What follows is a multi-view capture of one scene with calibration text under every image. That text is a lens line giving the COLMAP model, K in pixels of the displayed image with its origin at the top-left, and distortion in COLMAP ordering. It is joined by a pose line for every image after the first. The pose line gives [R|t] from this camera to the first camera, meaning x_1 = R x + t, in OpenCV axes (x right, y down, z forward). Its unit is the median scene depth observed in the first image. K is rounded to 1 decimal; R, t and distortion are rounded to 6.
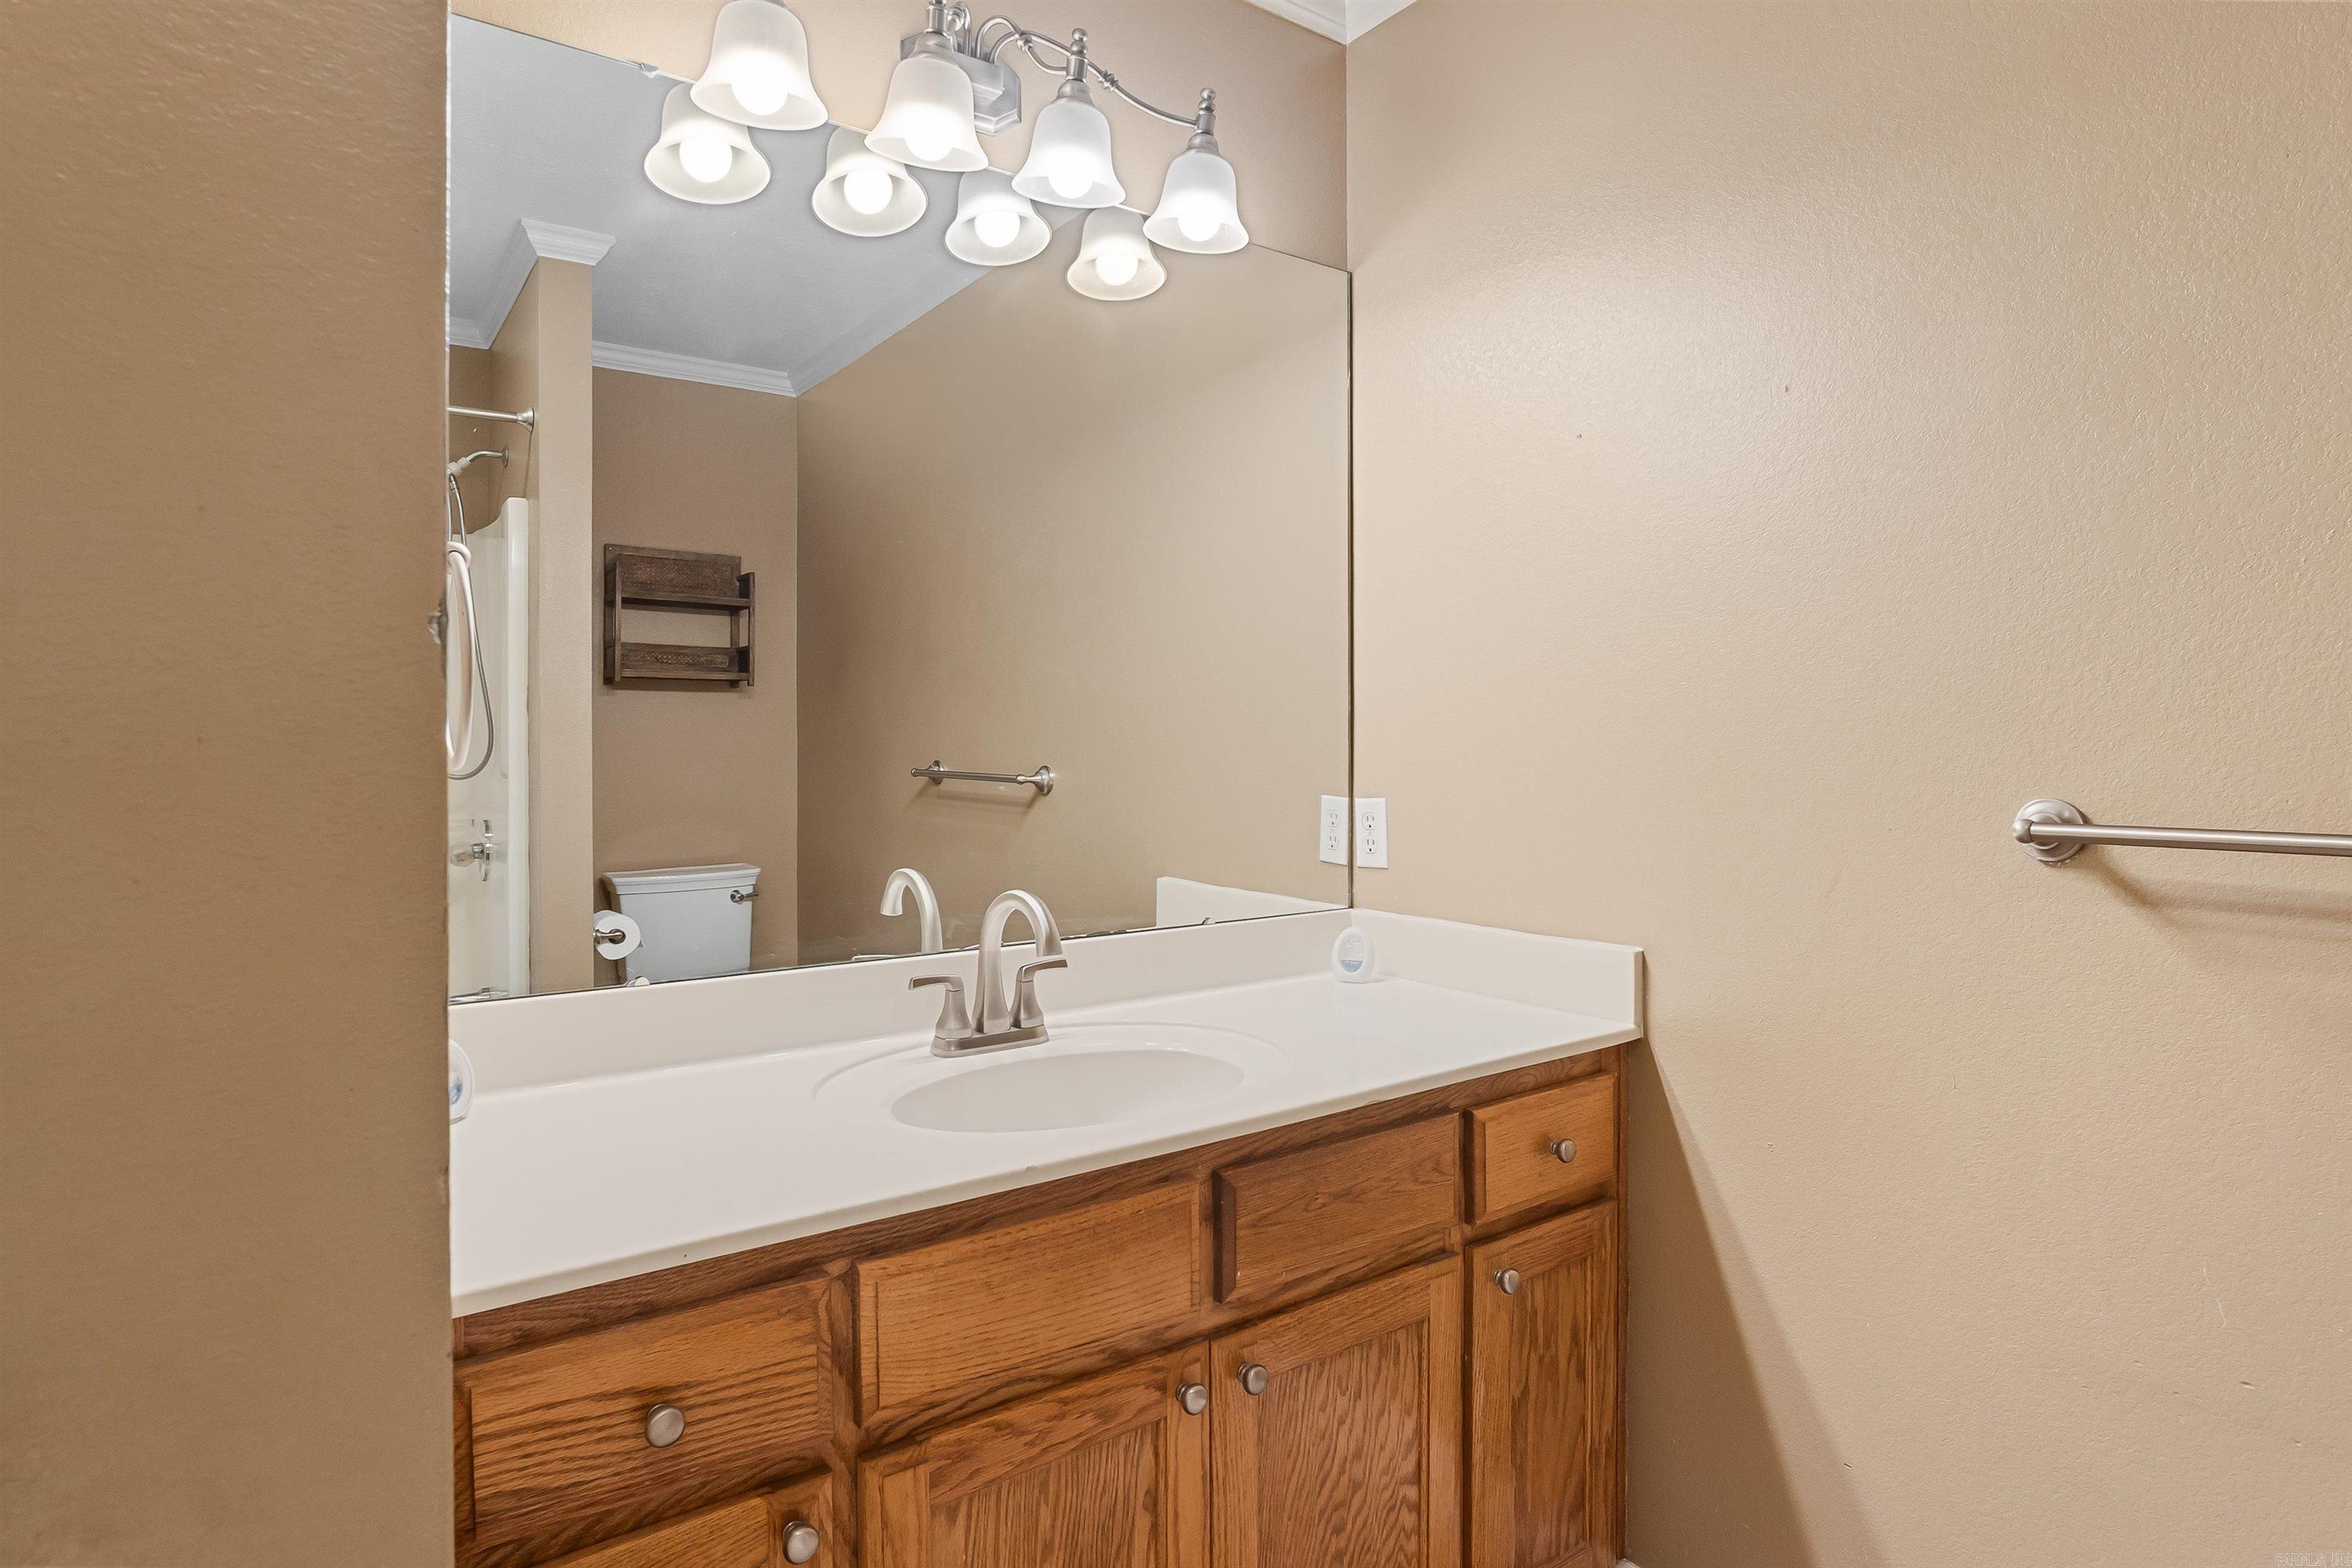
lens RADIAL K [[1257.1, 0, 1153.3], [0, 1257.1, 745.2], [0, 0, 1]] dist [-0.025981, 0.009062]
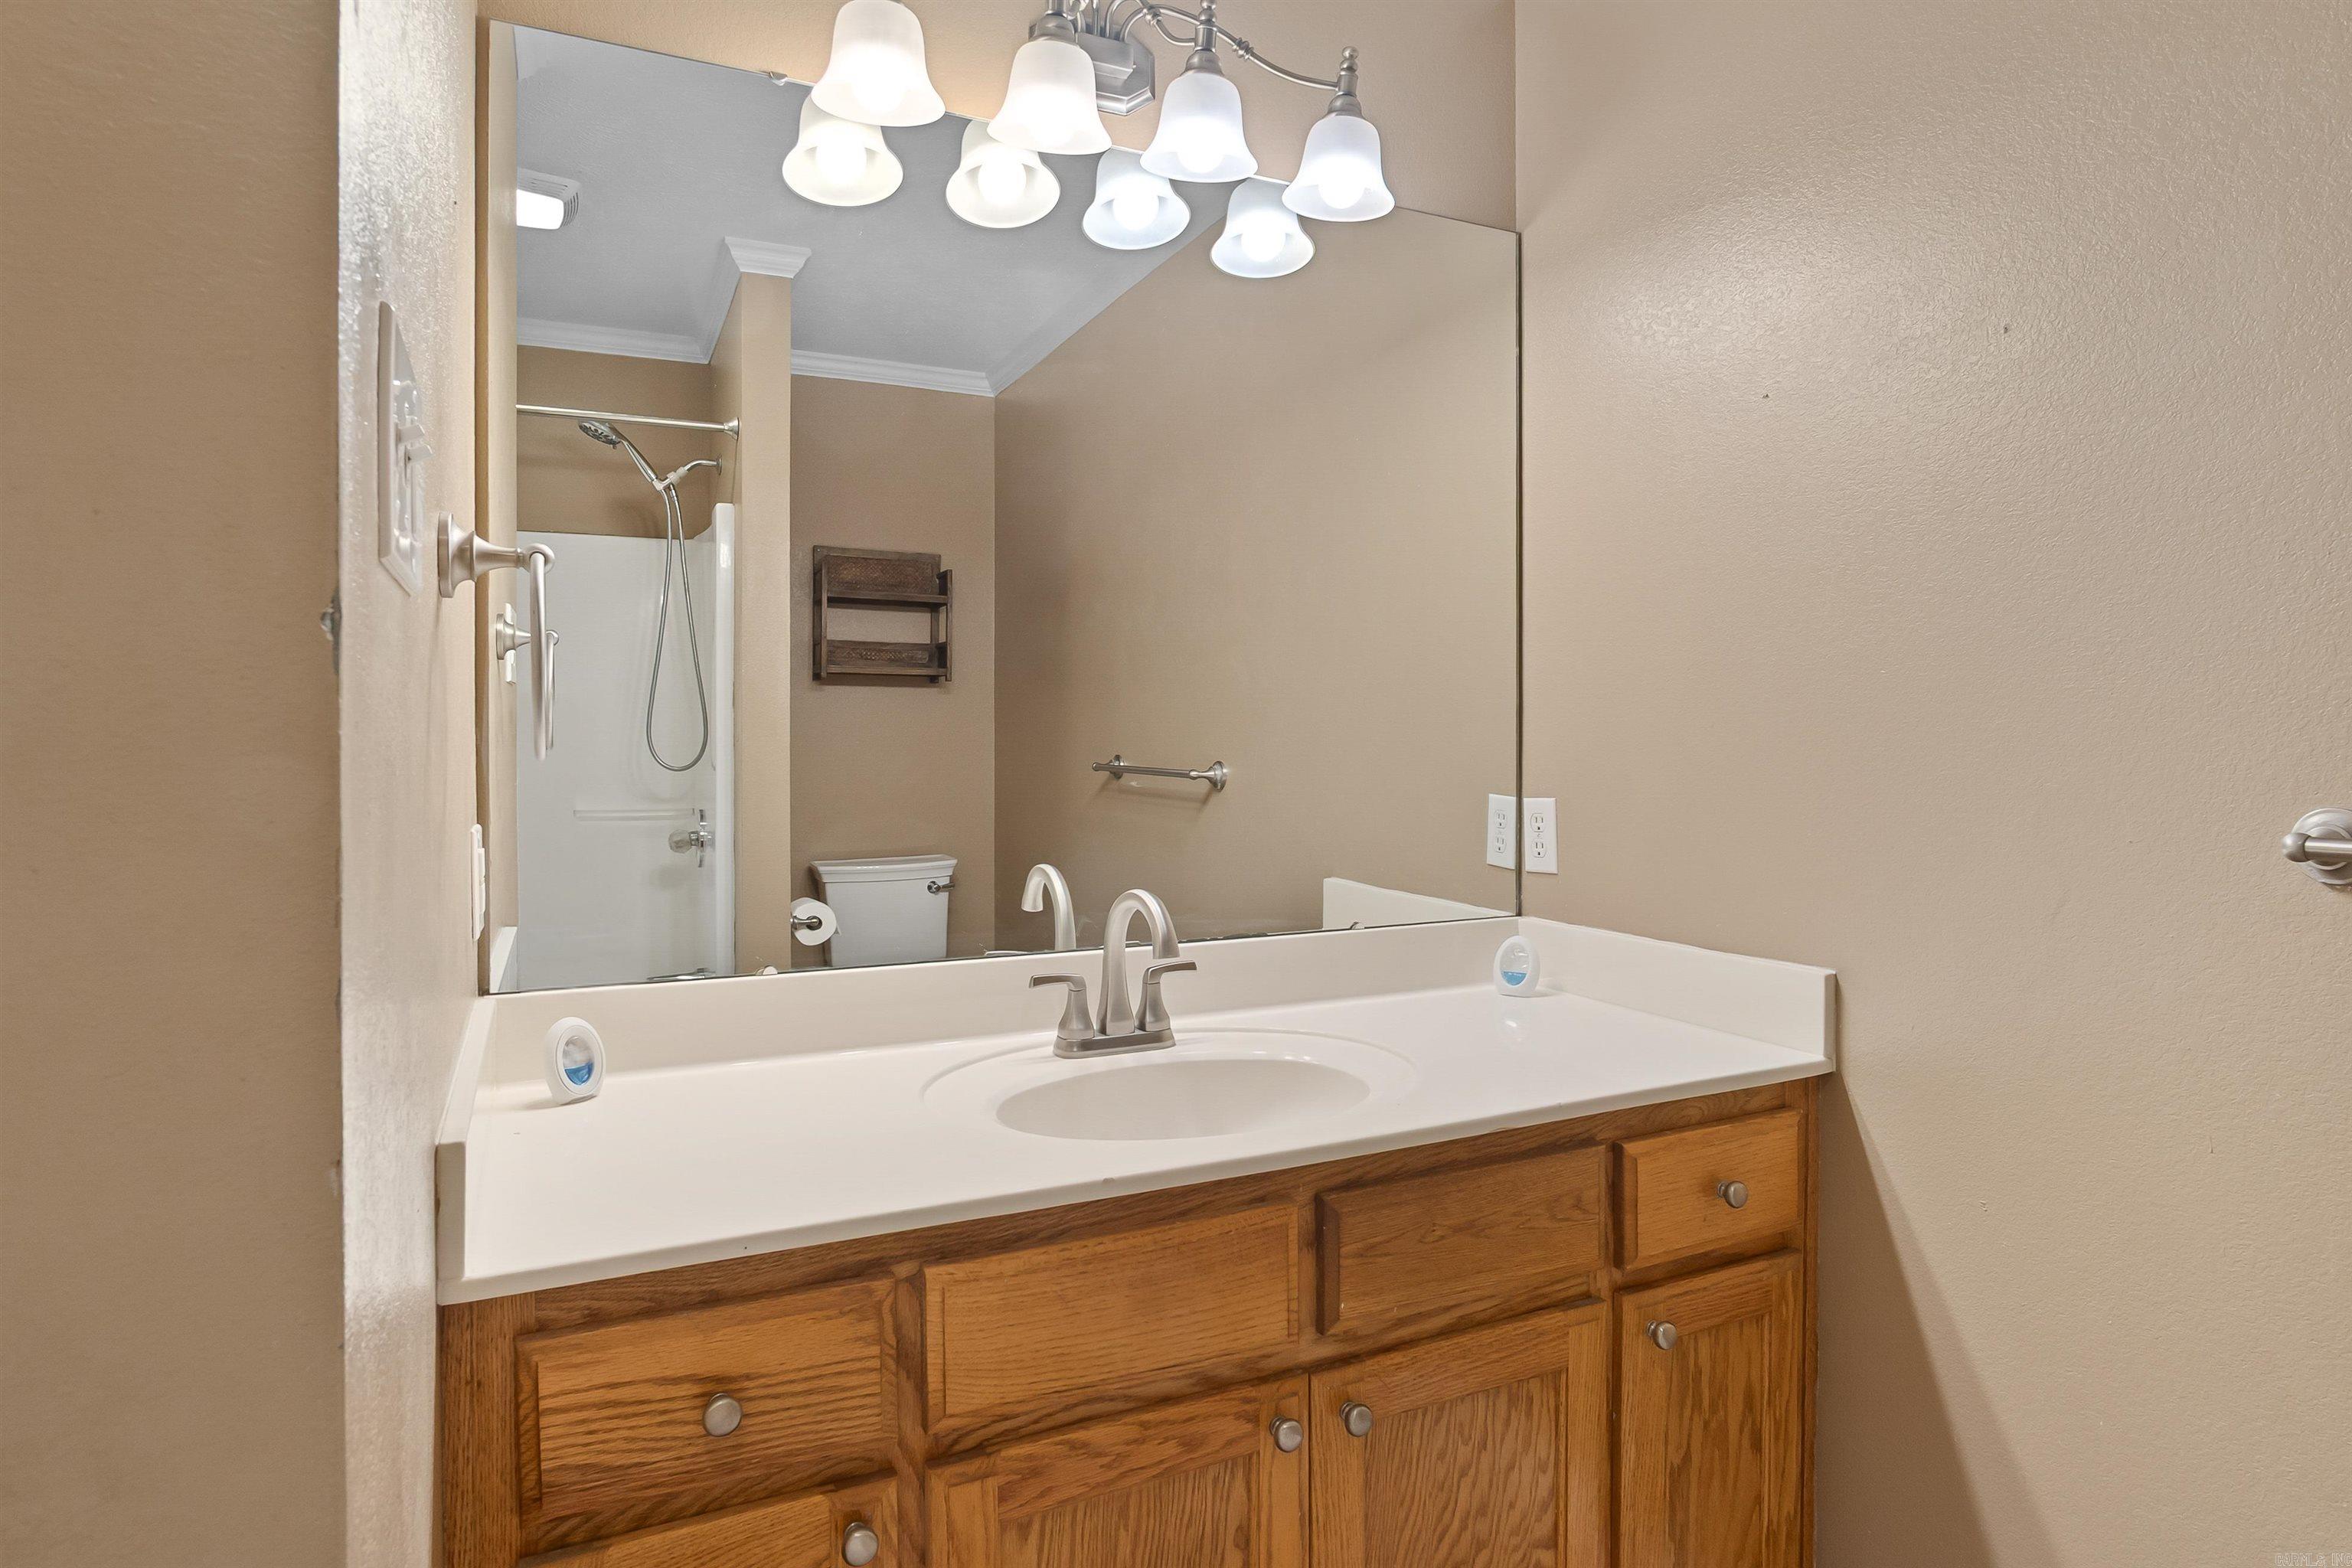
lens RADIAL K [[1257.1, 0, 1203.2], [0, 1257.1, 741.1], [0, 0, 1]] dist [-0.025981, 0.009062]
pose [[0.983762, 0.002293, -0.179463, 0.114598], [-0.001991, 0.999996, 0.001866, -0.001202], [0.179467, -0.001479, 0.983763, 0.053195]]
